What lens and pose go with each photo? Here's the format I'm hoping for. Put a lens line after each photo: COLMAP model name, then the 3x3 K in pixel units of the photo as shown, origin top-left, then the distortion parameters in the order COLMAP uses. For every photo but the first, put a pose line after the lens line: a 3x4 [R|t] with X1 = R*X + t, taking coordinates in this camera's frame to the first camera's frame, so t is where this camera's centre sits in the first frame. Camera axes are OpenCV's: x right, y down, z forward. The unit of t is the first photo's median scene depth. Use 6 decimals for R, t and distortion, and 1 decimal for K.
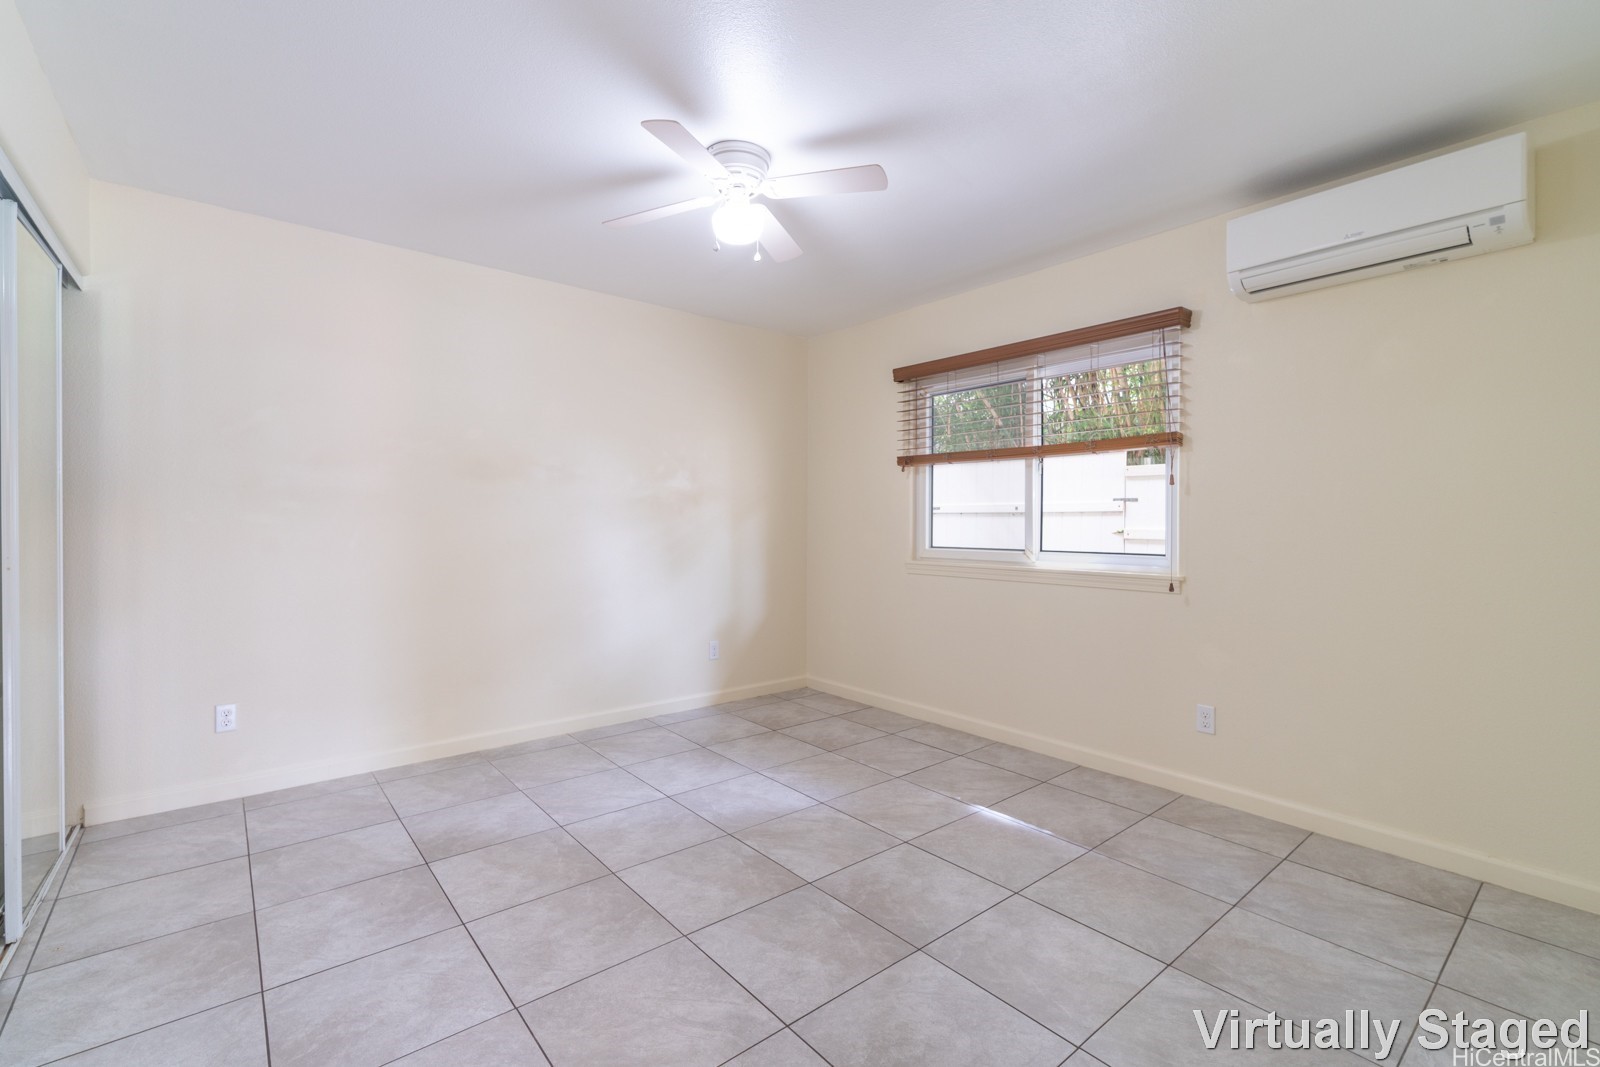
lens RADIAL K [[696.8, 0, 793.0], [0, 696.8, 522.7], [0, 0, 1]] dist [-0.005044, 0.000019]
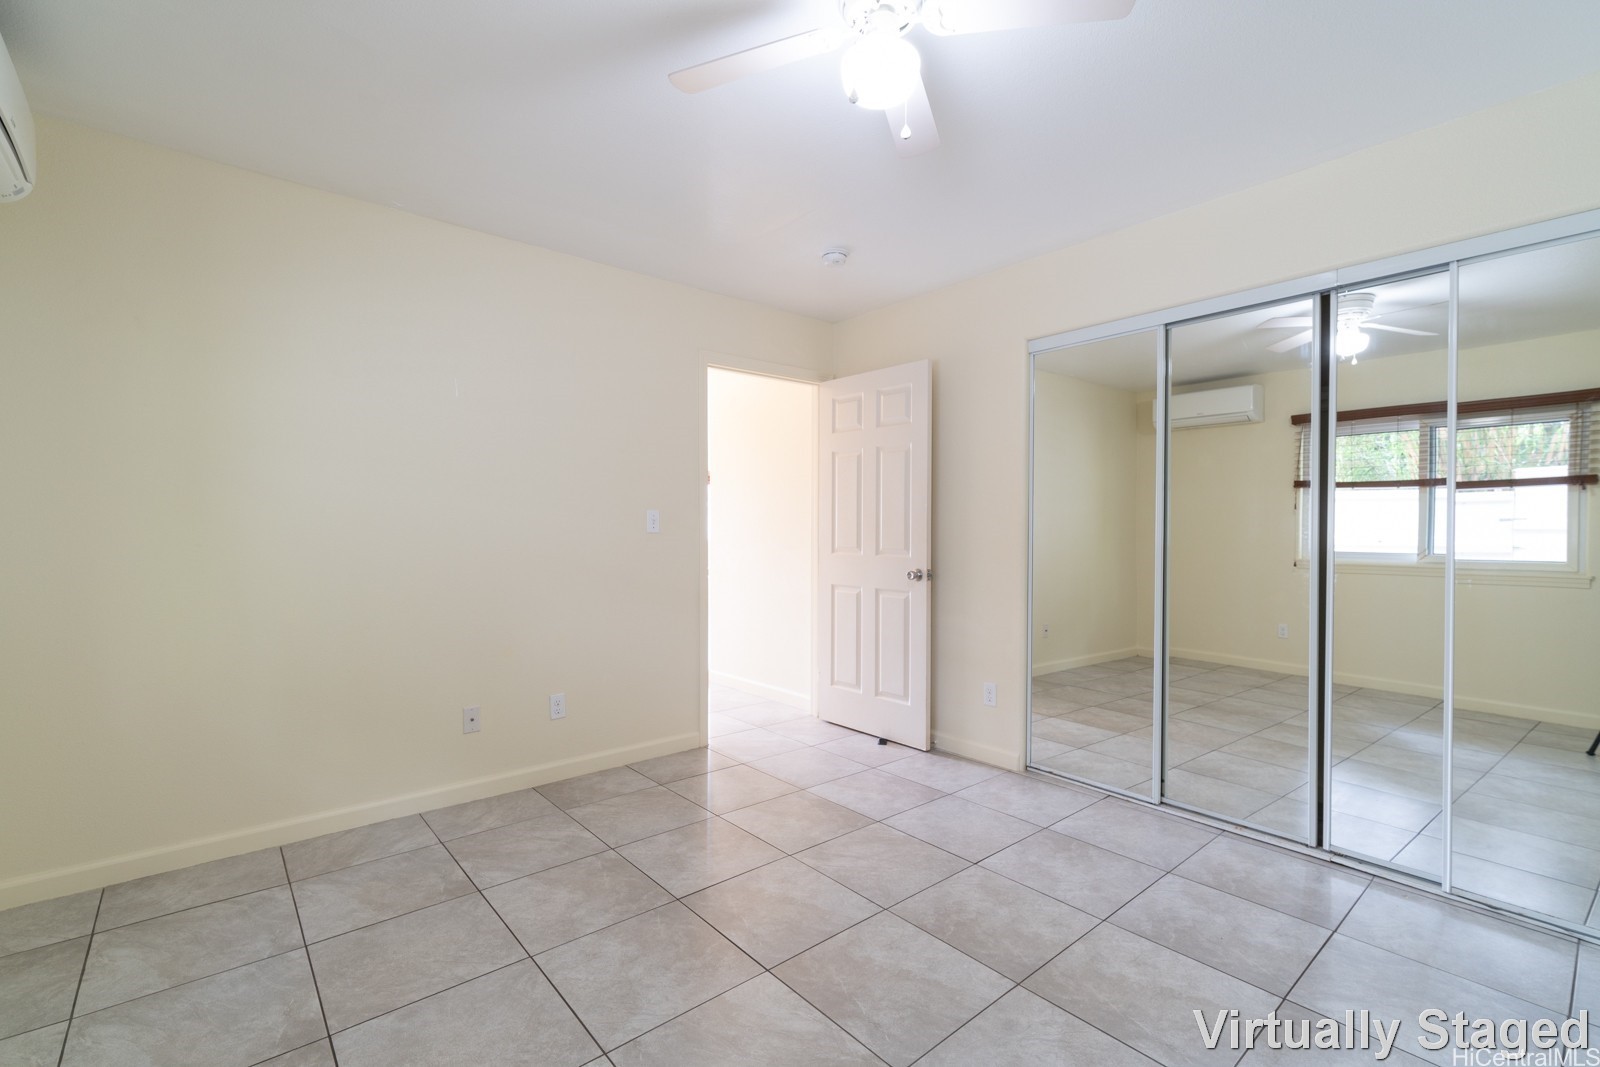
lens RADIAL K [[696.8, 0, 801.5], [0, 696.8, 530.7], [0, 0, 1]] dist [-0.005044, 0.000019]
pose [[-0.999529, -0.008211, -0.029562, 0.011939], [-0.008475, 0.999925, 0.008815, -0.009884], [0.029487, 0.009061, -0.999524, 1.749656]]
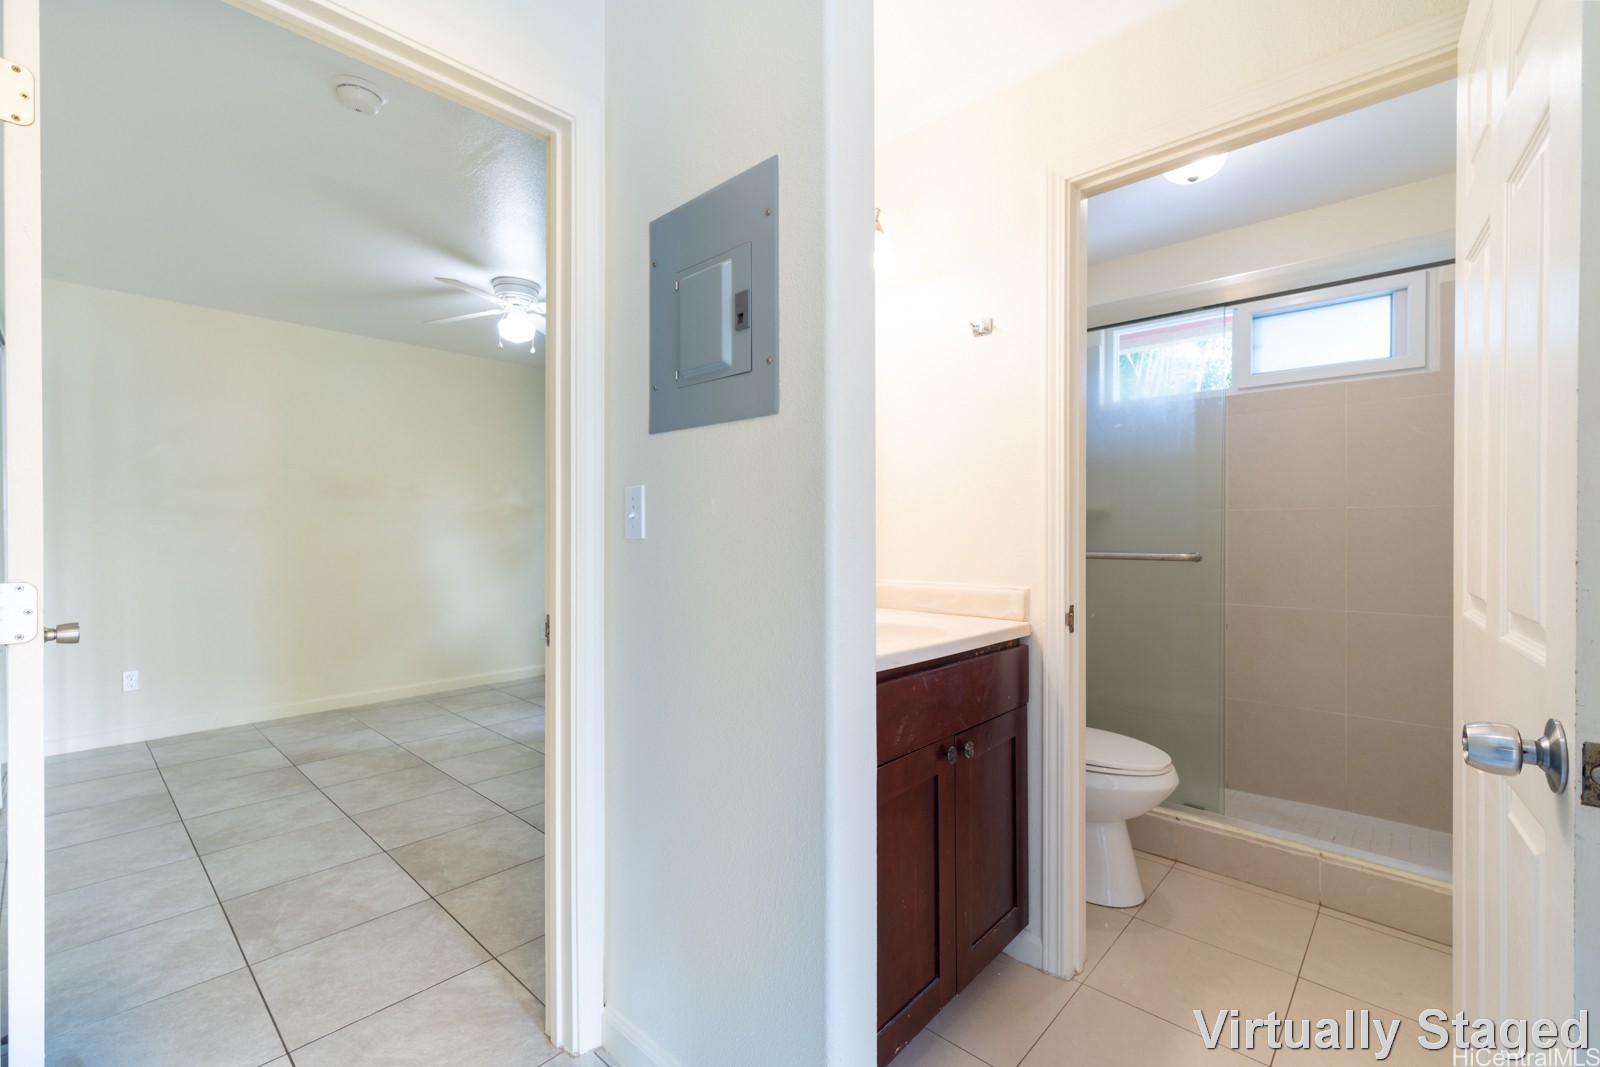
lens RADIAL K [[696.8, 0, 796.0], [0, 696.8, 536.6], [0, 0, 1]] dist [-0.005044, 0.000019]
pose [[0.991861, -0.006951, 0.127132, 0.337867], [0.006245, 0.999963, 0.005947, 0.009718], [-0.127169, -0.005104, 0.991868, -0.582178]]
